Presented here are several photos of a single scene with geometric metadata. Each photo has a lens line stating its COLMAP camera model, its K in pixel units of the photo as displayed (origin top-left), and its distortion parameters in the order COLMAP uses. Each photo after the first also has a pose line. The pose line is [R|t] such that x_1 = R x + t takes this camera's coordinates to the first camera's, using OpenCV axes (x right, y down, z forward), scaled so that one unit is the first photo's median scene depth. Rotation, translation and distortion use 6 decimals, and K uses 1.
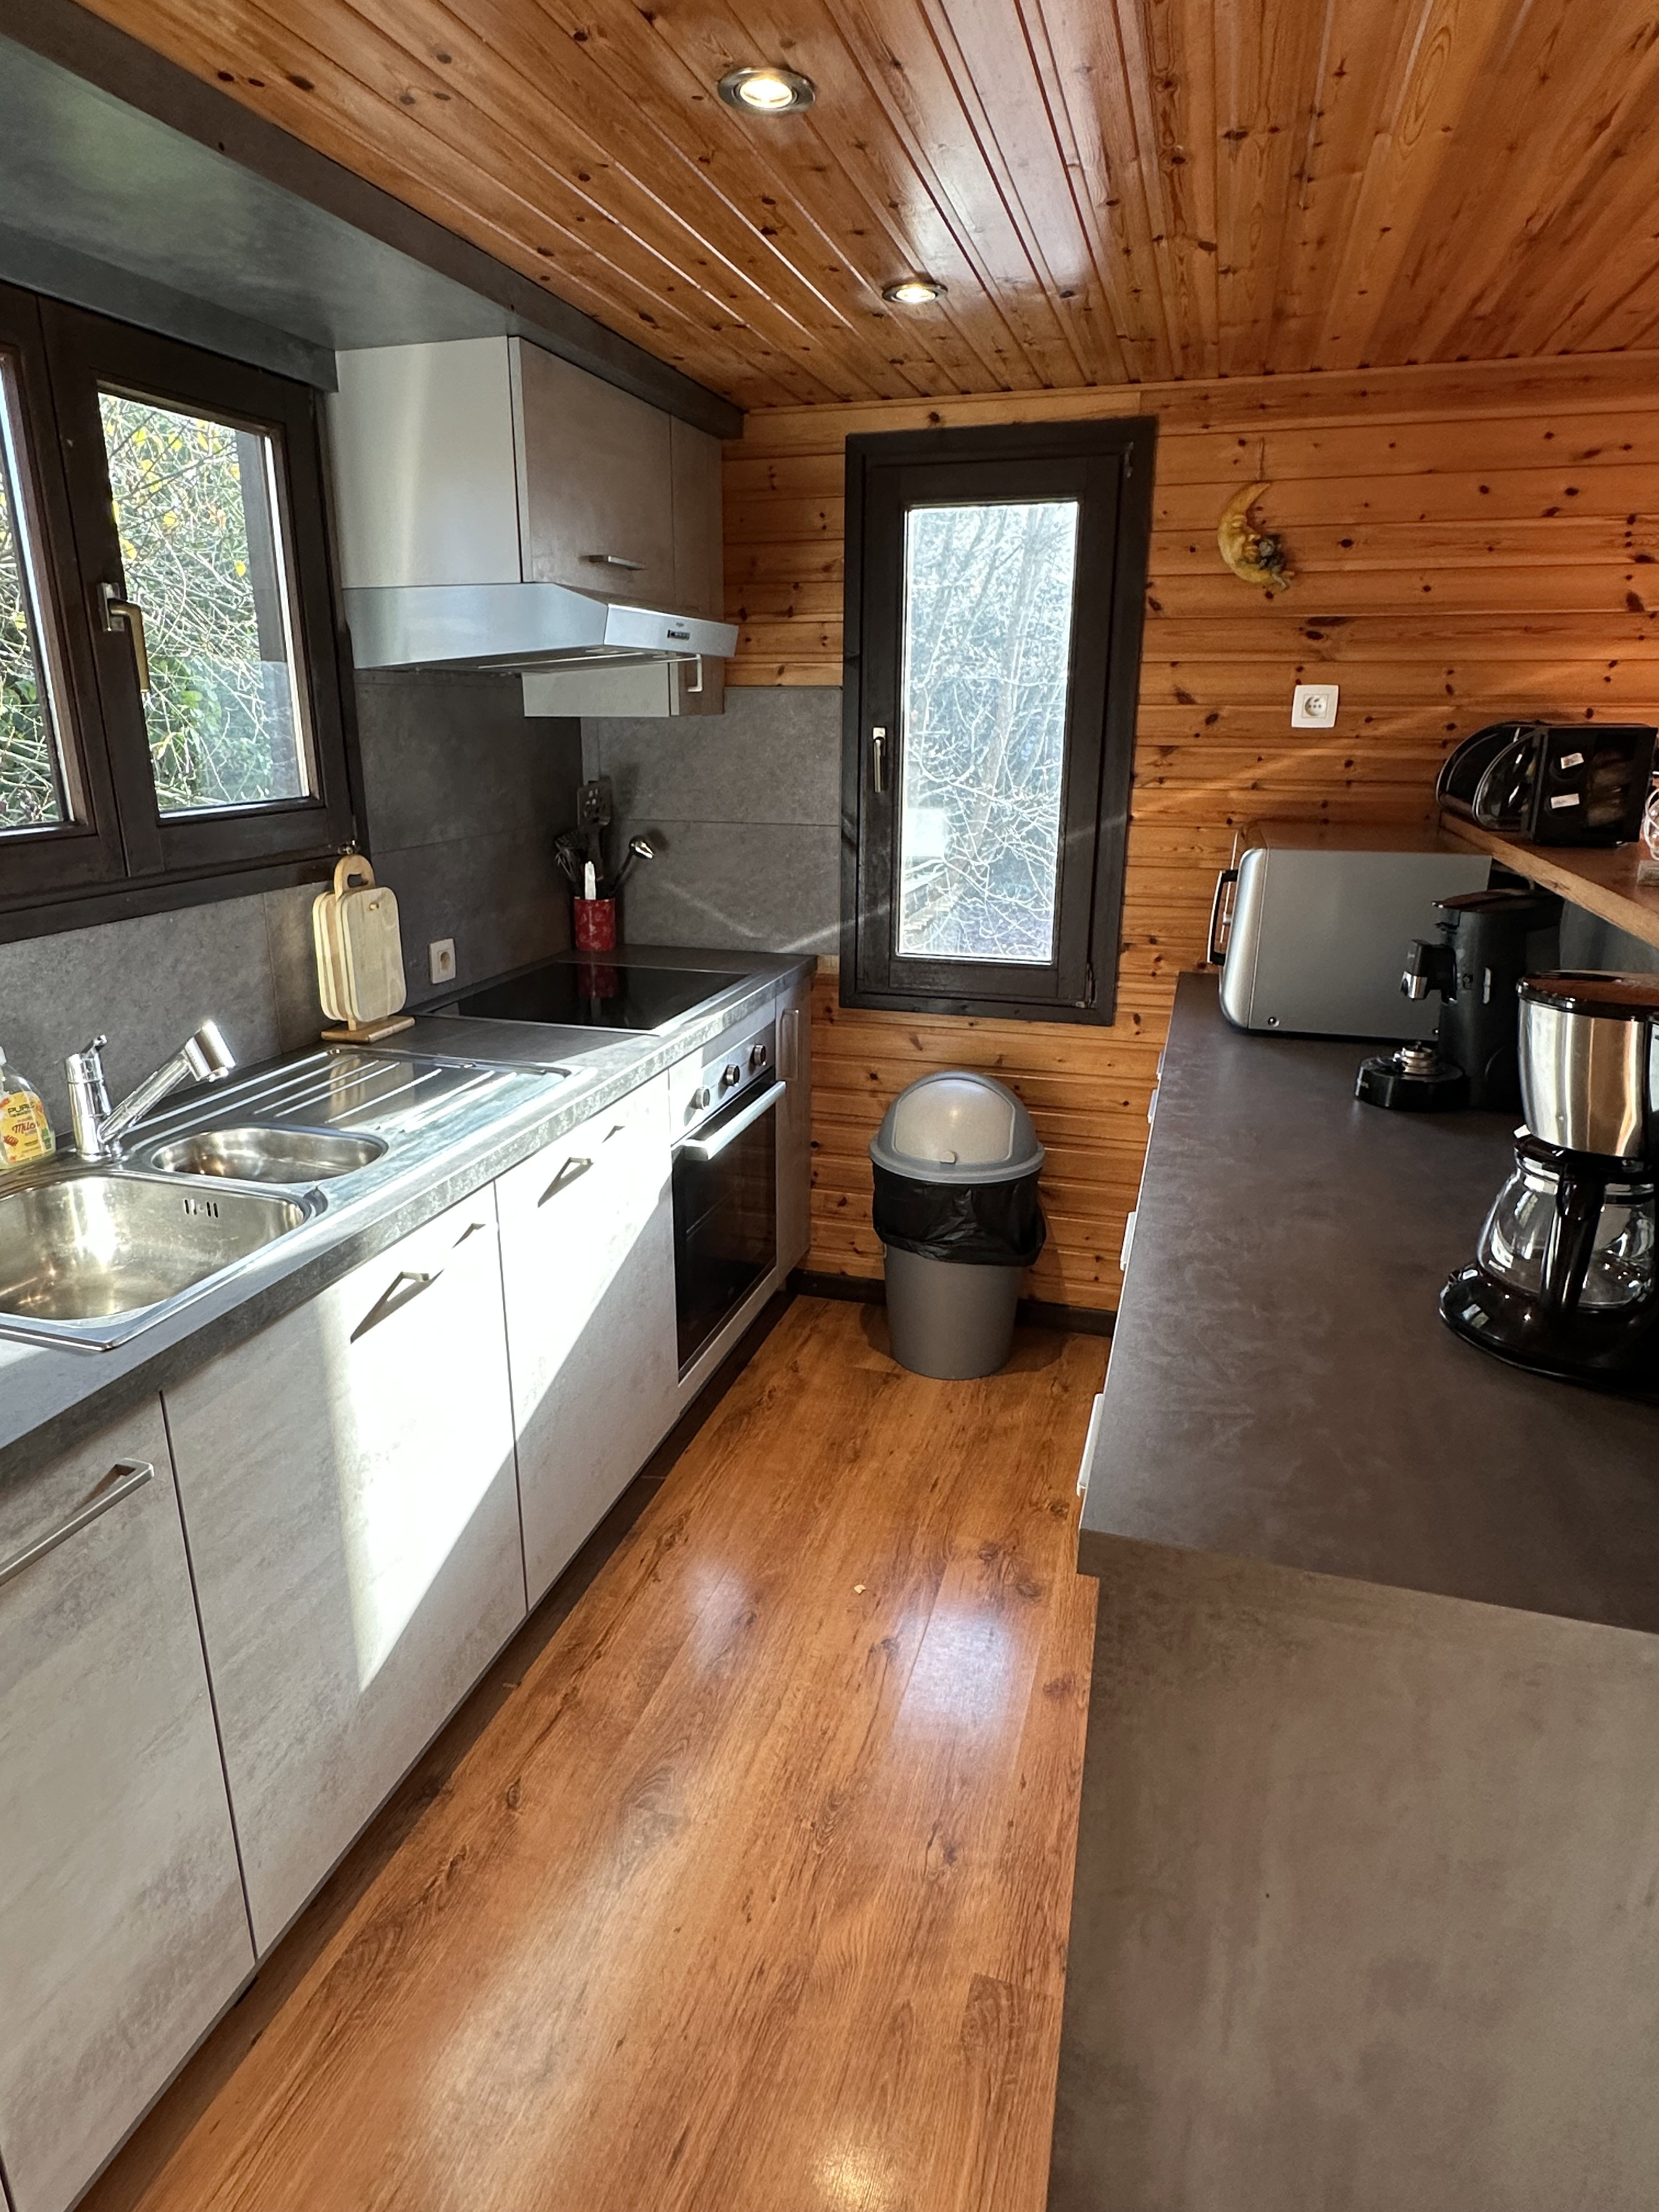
lens RADIAL K [[1286.7, 0, 805.5], [0, 1286.7, 1107.6], [0, 0, 1]] dist [-0.008995, 0.005760]
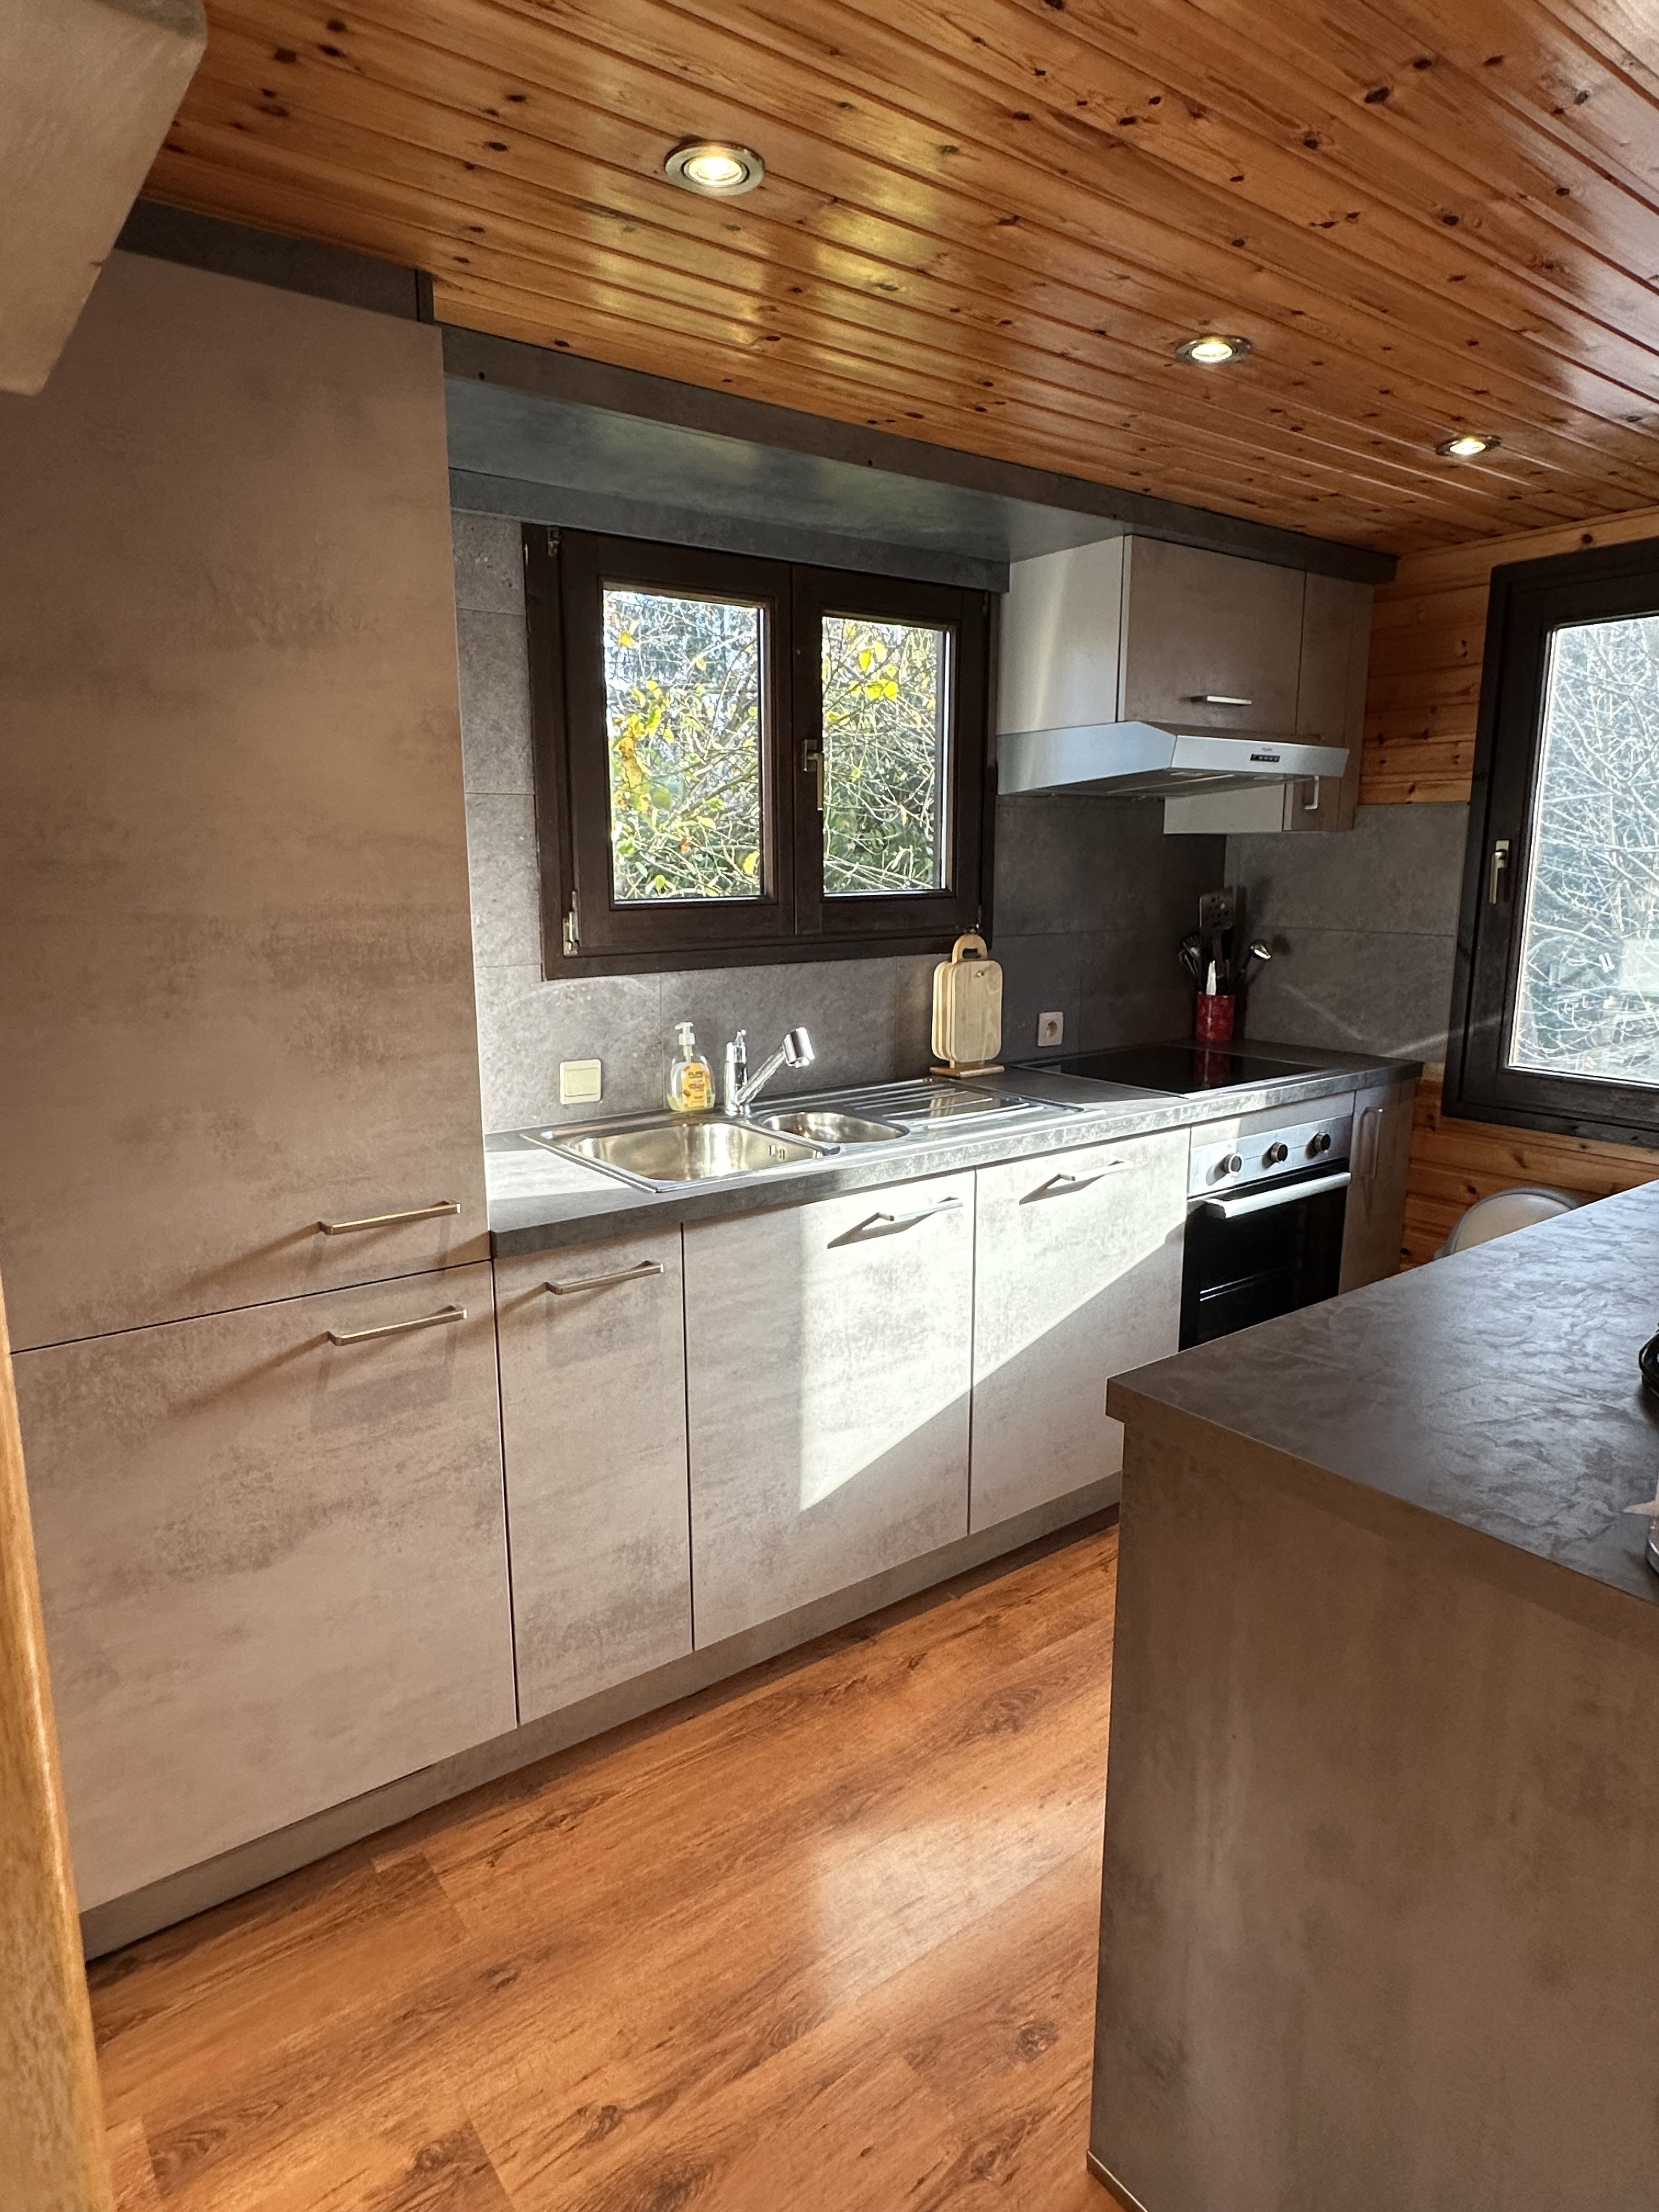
lens RADIAL K [[1286.7, 0, 813.6], [0, 1286.7, 1112.6], [0, 0, 1]] dist [-0.008995, 0.005760]
pose [[0.807865, 0.111449, -0.578734, 0.285956], [-0.170308, 0.984211, -0.048202, 0.069424], [0.564224, 0.137504, 0.814091, -0.120543]]
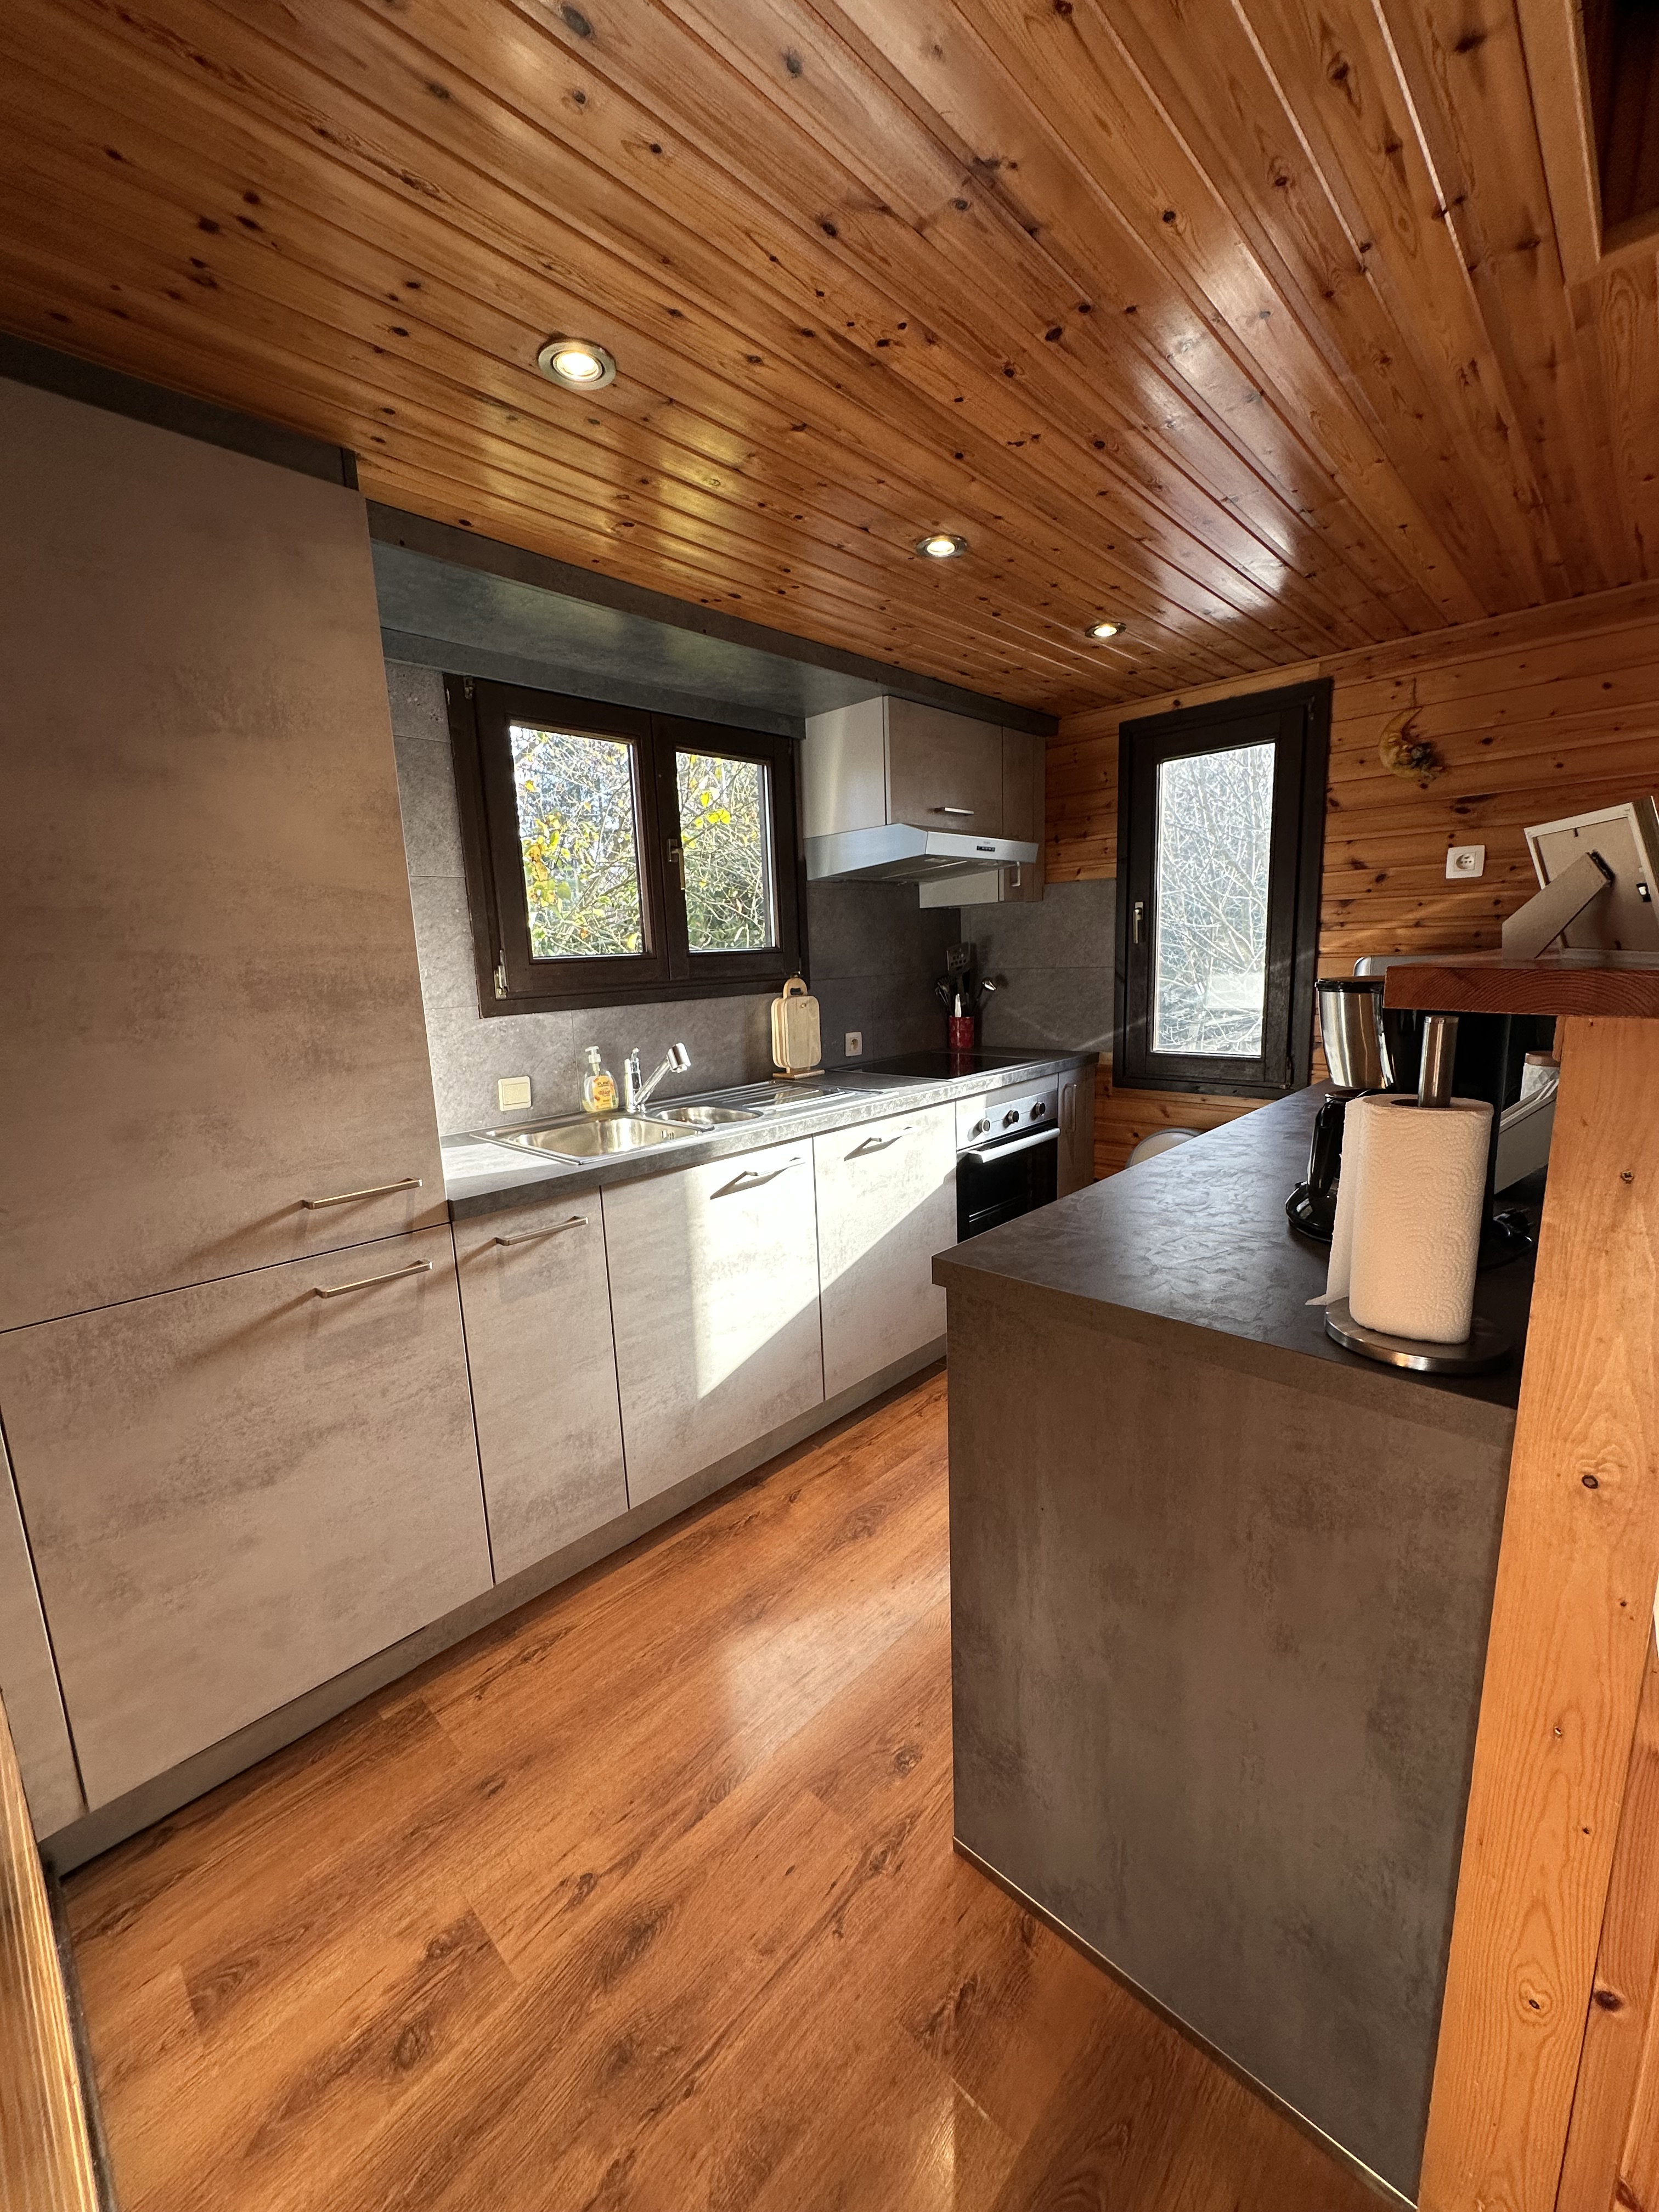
lens RADIAL K [[878.1, 0, 826.7], [0, 878.1, 1108.4], [0, 0, 1]] dist [-0.002533, 0.000009]
pose [[0.895020, 0.042106, -0.444034, 0.250328], [-0.093301, 0.991184, -0.094073, 0.101386], [0.436158, 0.125626, 0.891058, -0.077434]]
